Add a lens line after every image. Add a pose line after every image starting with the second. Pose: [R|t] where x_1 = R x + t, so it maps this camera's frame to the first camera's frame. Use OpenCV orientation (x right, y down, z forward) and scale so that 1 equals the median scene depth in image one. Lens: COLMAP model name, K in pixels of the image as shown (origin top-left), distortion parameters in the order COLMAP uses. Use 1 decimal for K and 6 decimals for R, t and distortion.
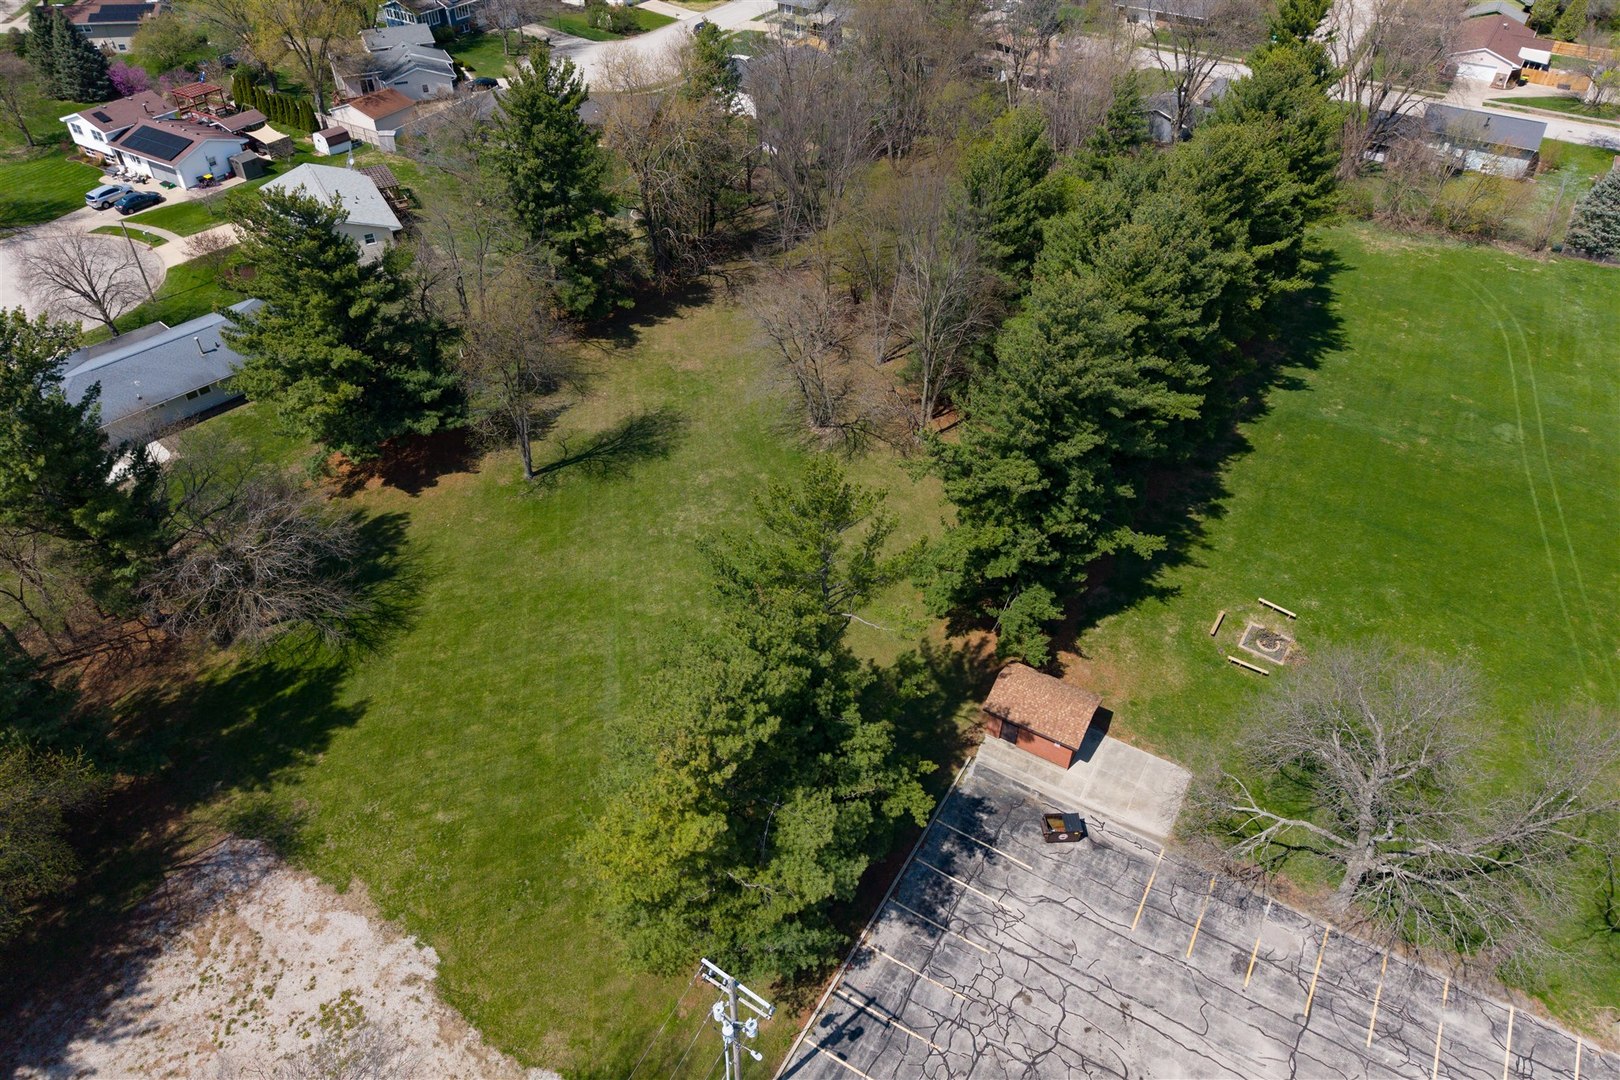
lens RADIAL K [[1088.3, 0, 804.8], [0, 1088.3, 535.3], [0, 0, 1]] dist [0.021872, -0.020303]
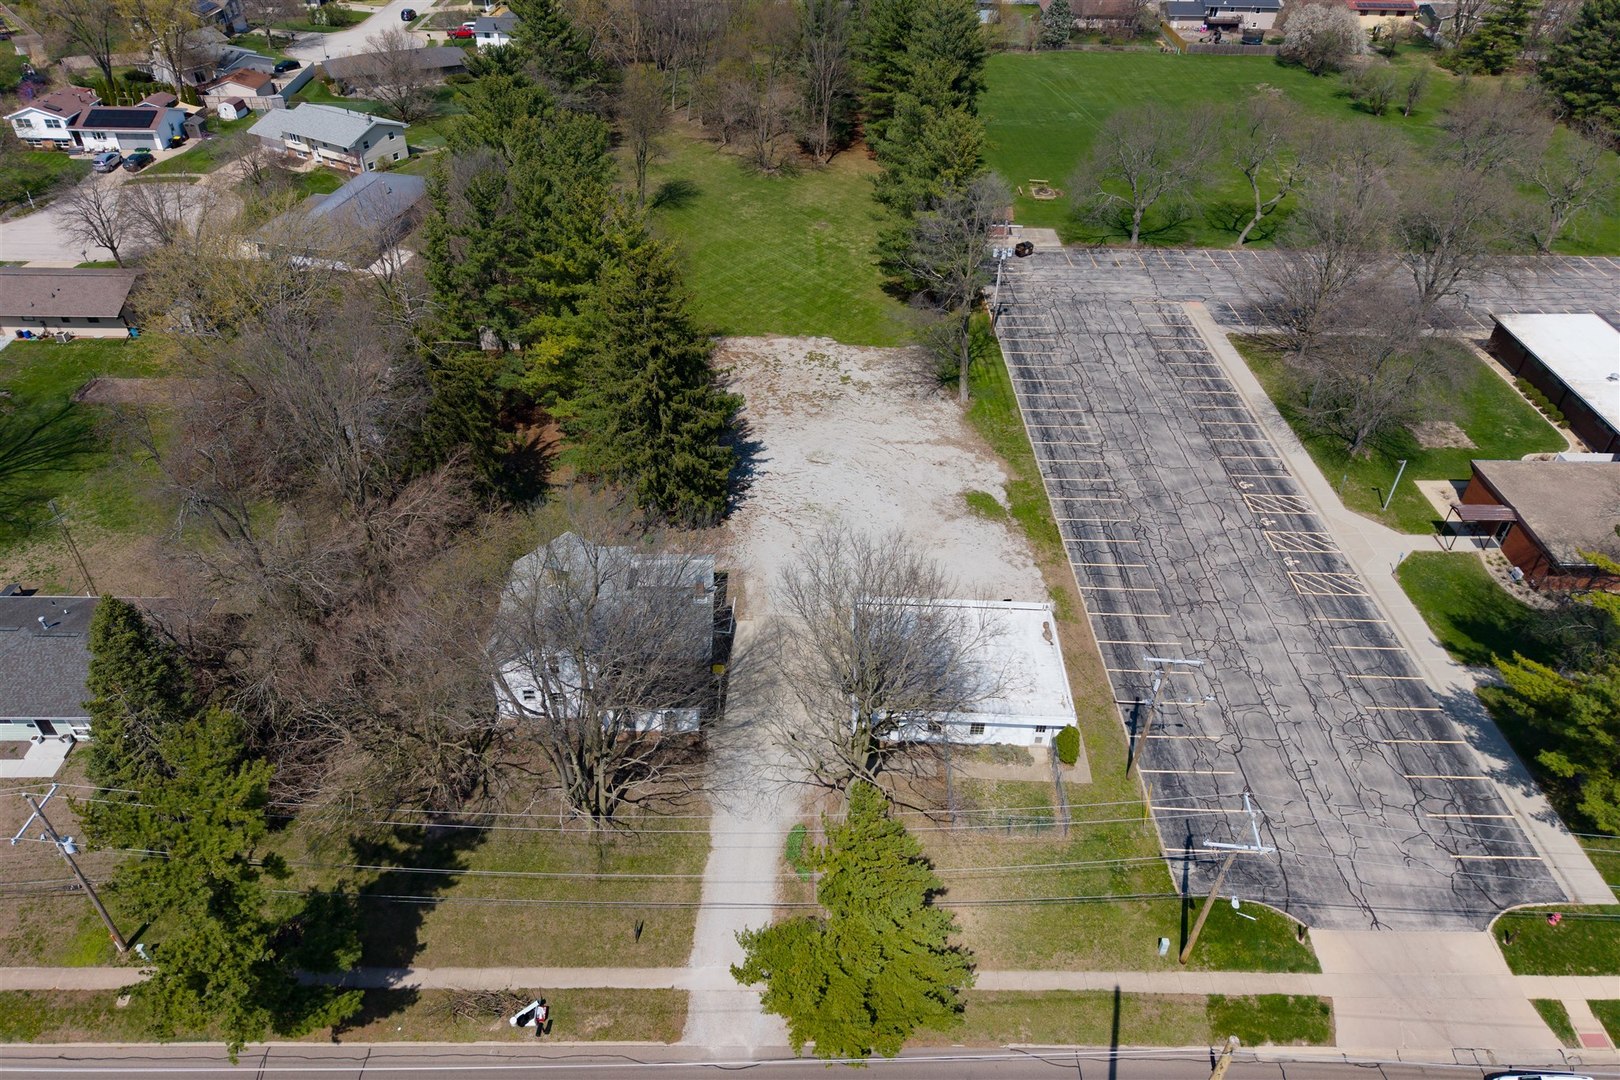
lens RADIAL K [[1058.4, 0, 802.0], [0, 1058.4, 587.4], [0, 0, 1]] dist [0.024098, -0.018592]
pose [[0.857134, -0.332794, 0.393153, -1.211571], [0.330058, 0.940830, 0.076810, 0.602021], [-0.395452, 0.063927, 0.916259, -0.723846]]
